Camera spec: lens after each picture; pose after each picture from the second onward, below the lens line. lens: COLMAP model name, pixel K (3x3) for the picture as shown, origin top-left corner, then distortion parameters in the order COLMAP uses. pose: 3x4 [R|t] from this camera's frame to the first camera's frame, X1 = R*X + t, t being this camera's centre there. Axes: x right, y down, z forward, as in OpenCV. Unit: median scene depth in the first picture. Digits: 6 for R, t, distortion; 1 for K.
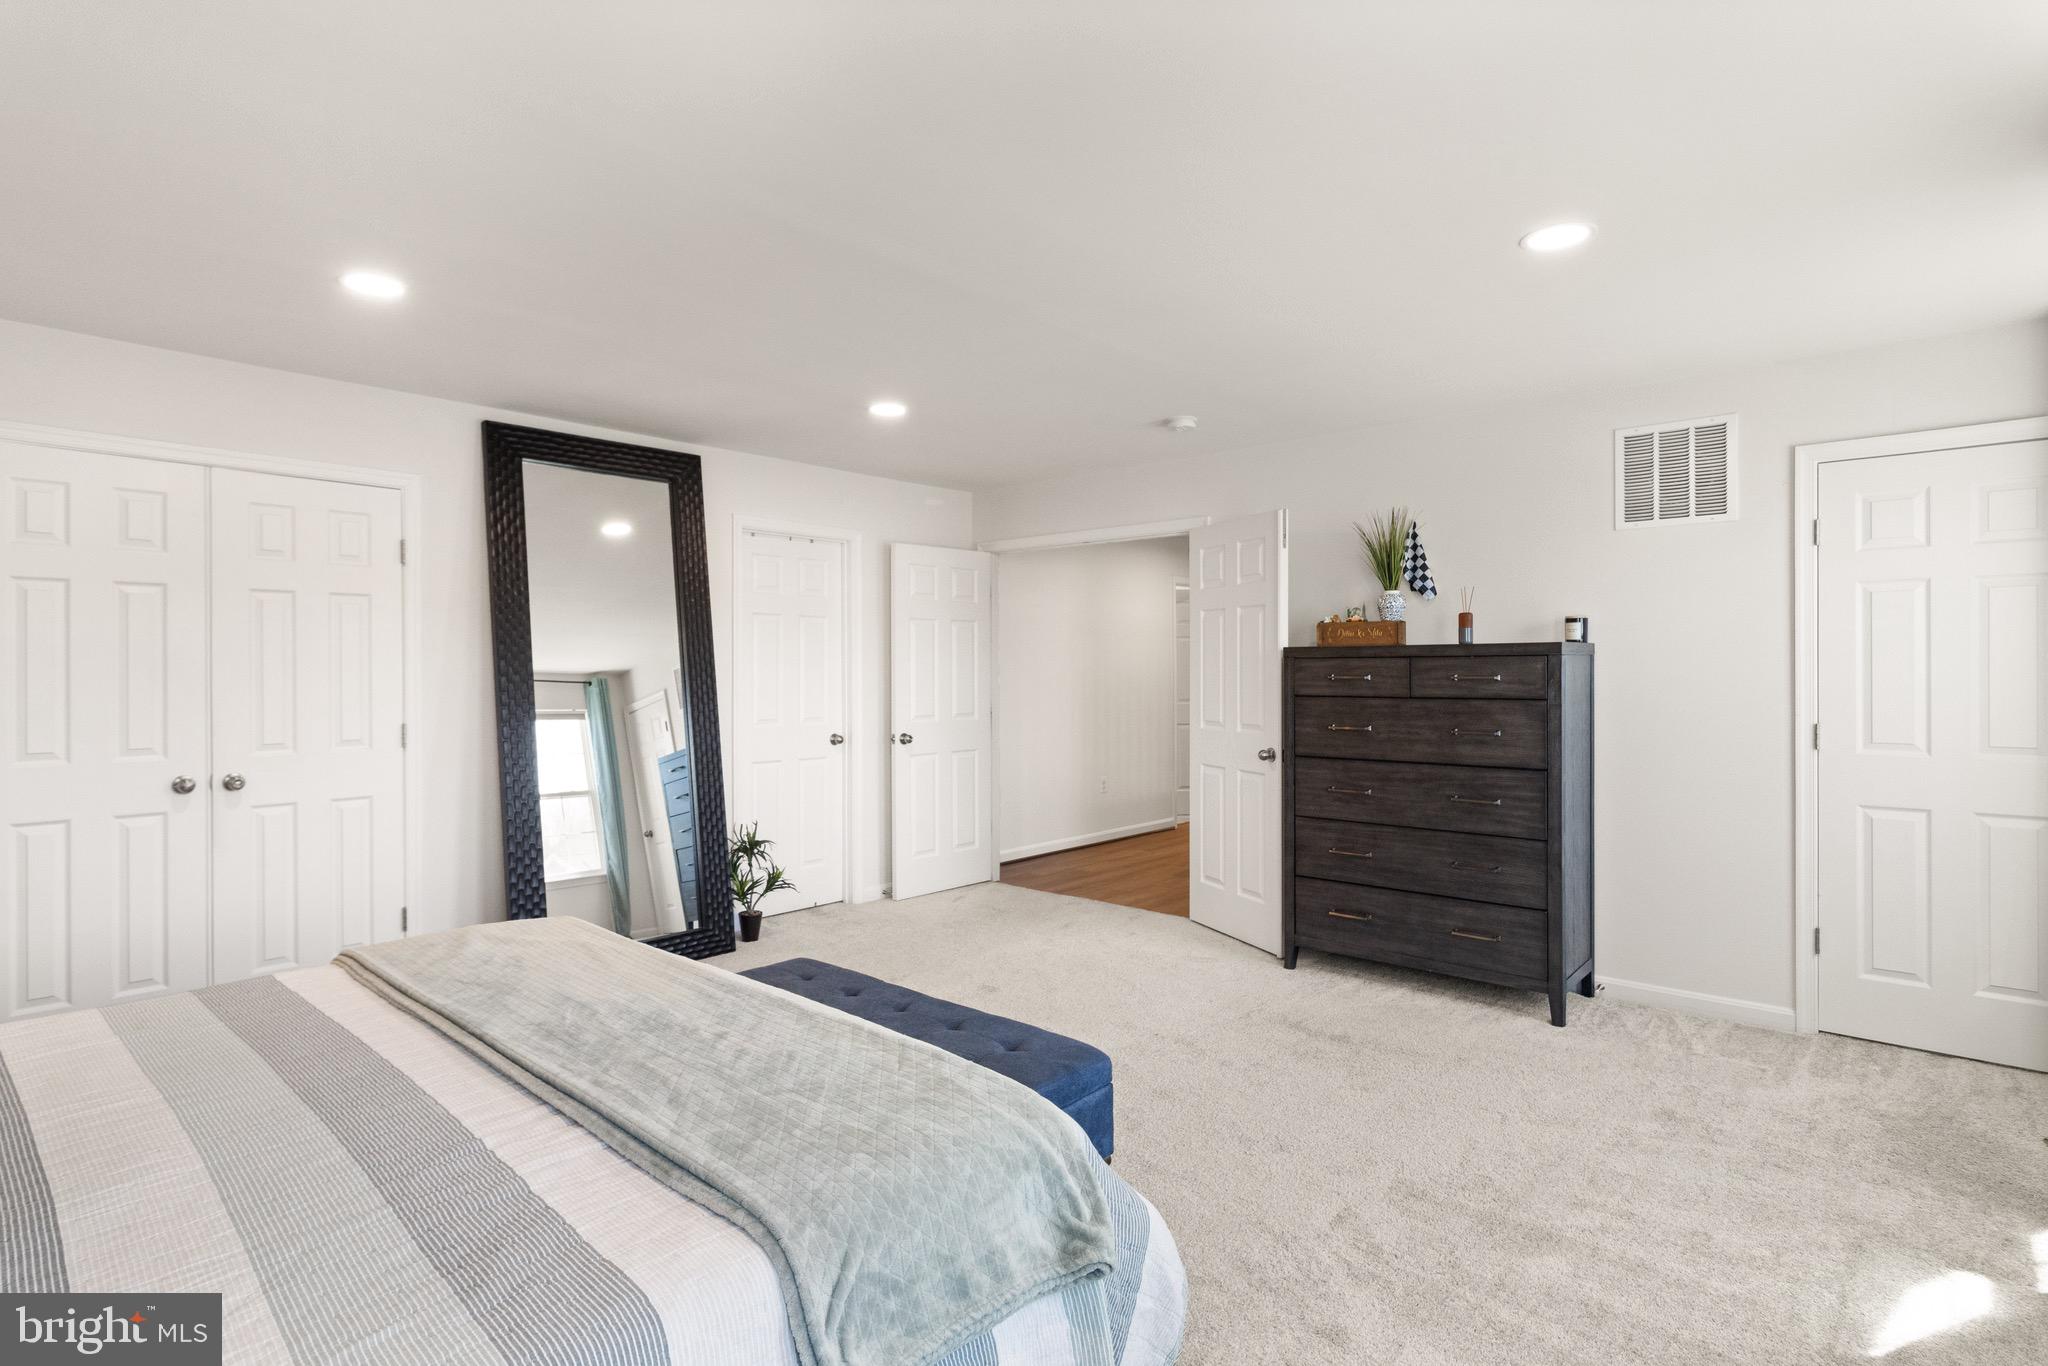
lens RADIAL K [[1030.6, 0, 1004.6], [0, 1030.6, 671.8], [0, 0, 1]] dist [-0.003197, -0.000263]
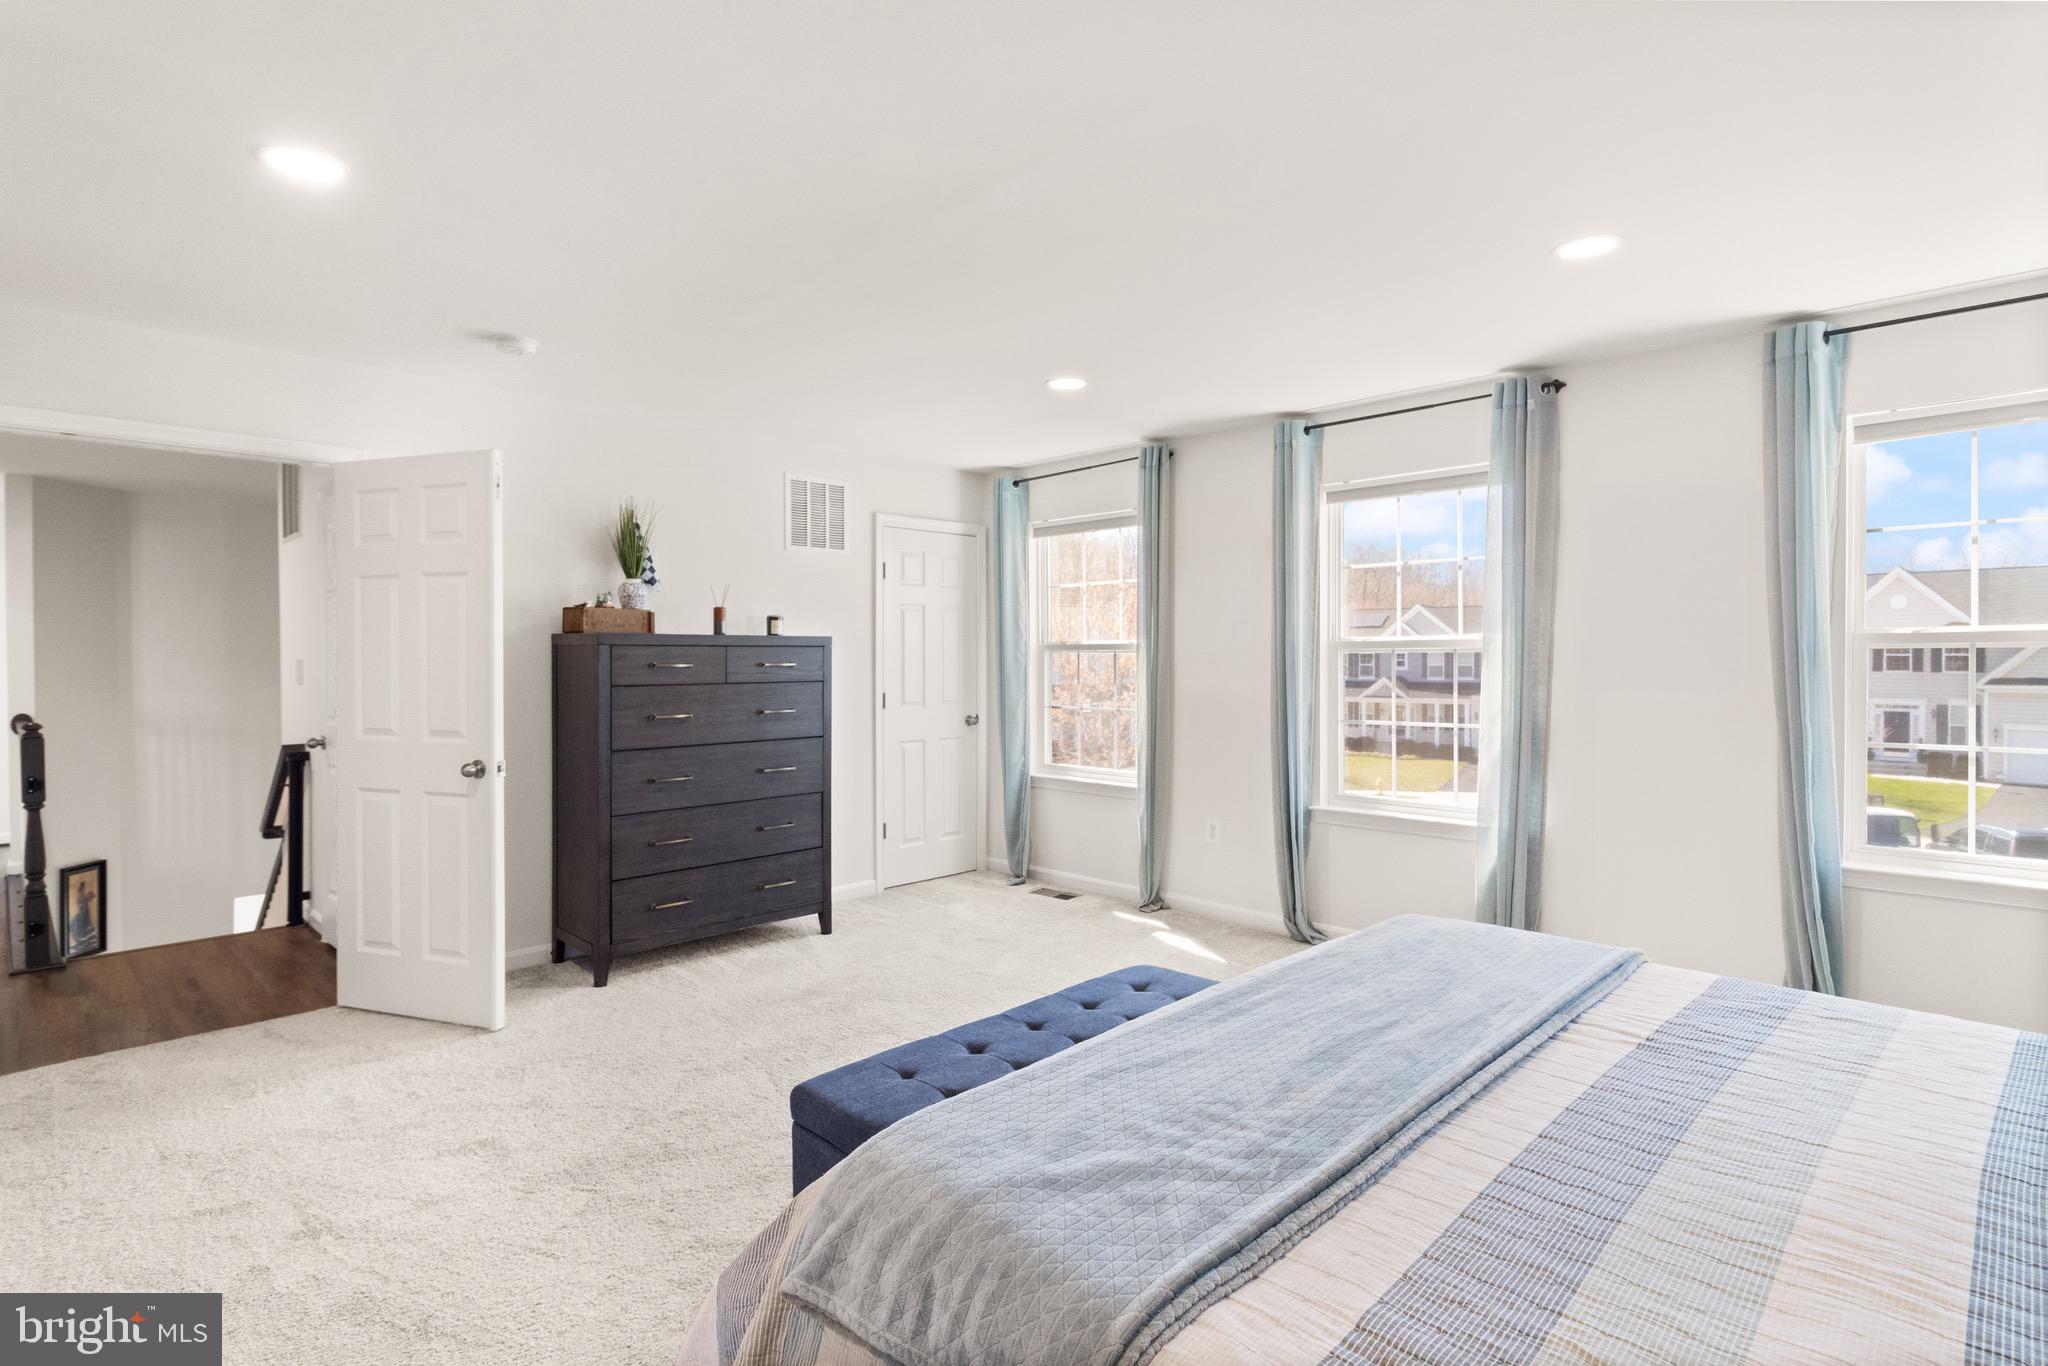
lens RADIAL K [[1030.6, 0, 1009.9], [0, 1030.6, 673.1], [0, 0, 1]] dist [-0.003197, -0.000263]
pose [[0.039429, -0.012196, 0.999148, -0.717987], [0.004973, 0.999916, 0.012009, 0.002527], [-0.999210, 0.004496, 0.039487, 0.700261]]
